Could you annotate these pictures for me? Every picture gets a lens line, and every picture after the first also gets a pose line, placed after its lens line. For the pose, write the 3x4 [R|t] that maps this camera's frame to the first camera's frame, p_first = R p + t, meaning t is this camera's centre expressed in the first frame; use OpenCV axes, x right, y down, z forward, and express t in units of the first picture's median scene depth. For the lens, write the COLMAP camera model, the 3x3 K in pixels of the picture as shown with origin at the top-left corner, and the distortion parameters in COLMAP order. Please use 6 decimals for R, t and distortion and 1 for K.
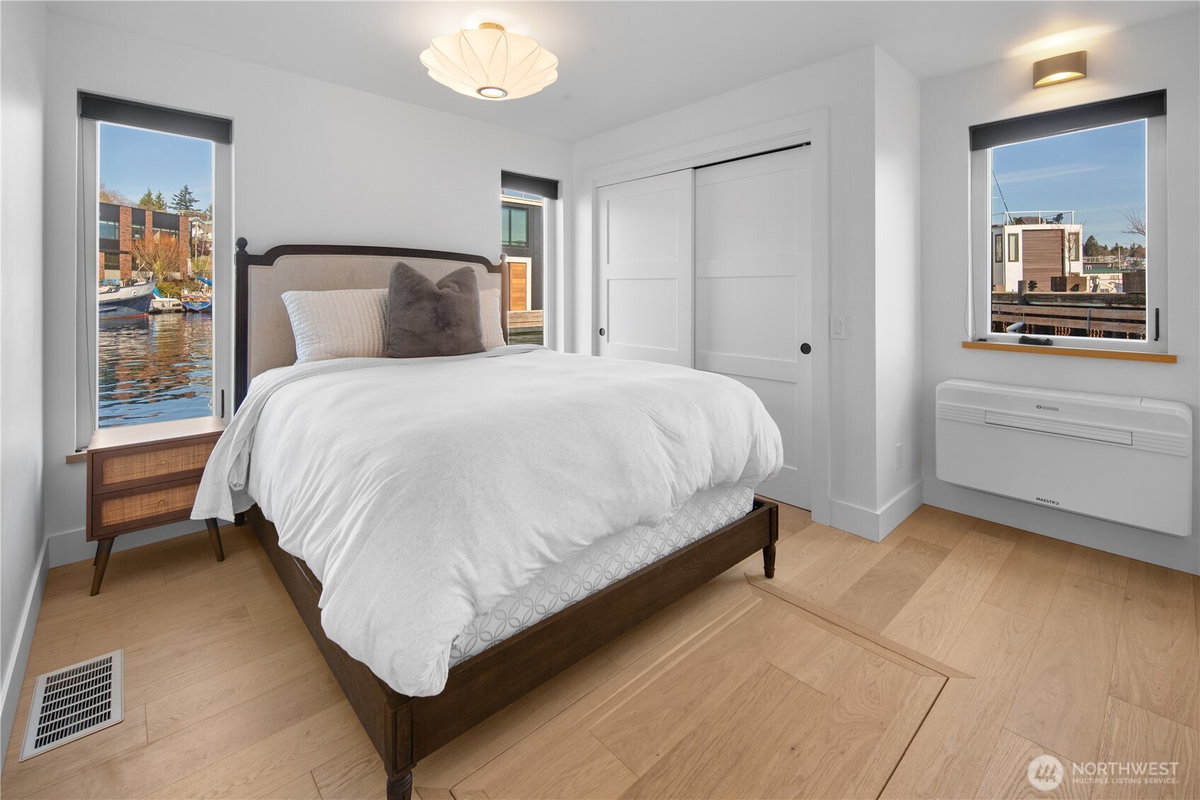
lens RADIAL K [[520.6, 0, 603.2], [0, 520.6, 375.9], [0, 0, 1]] dist [0.001515, -0.000006]
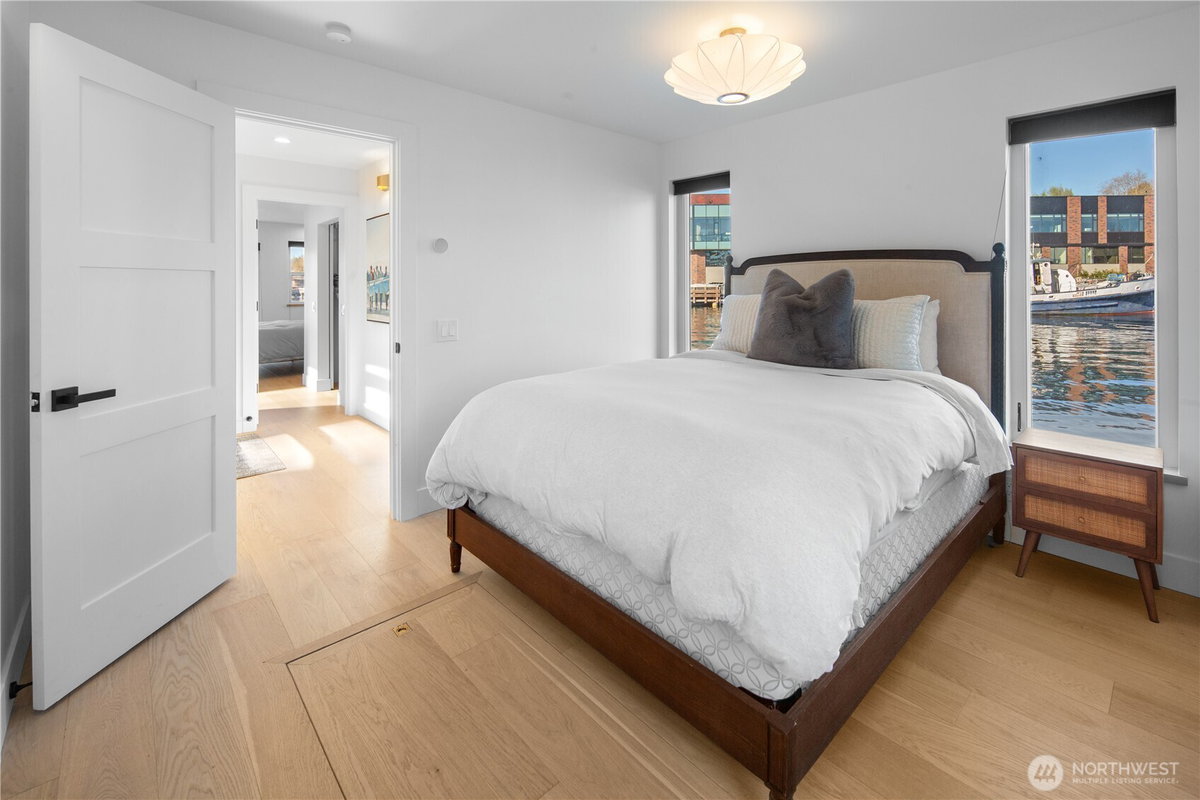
lens RADIAL K [[519.2, 0, 601.6], [0, 519.2, 381.7], [0, 0, 1]] dist [-0.001496, -0.000405]
pose [[-0.010804, 0.182620, -0.983124, 0.683461], [-0.159557, 0.970269, 0.181986, -0.132712], [0.987130, 0.158830, 0.018656, 0.669749]]
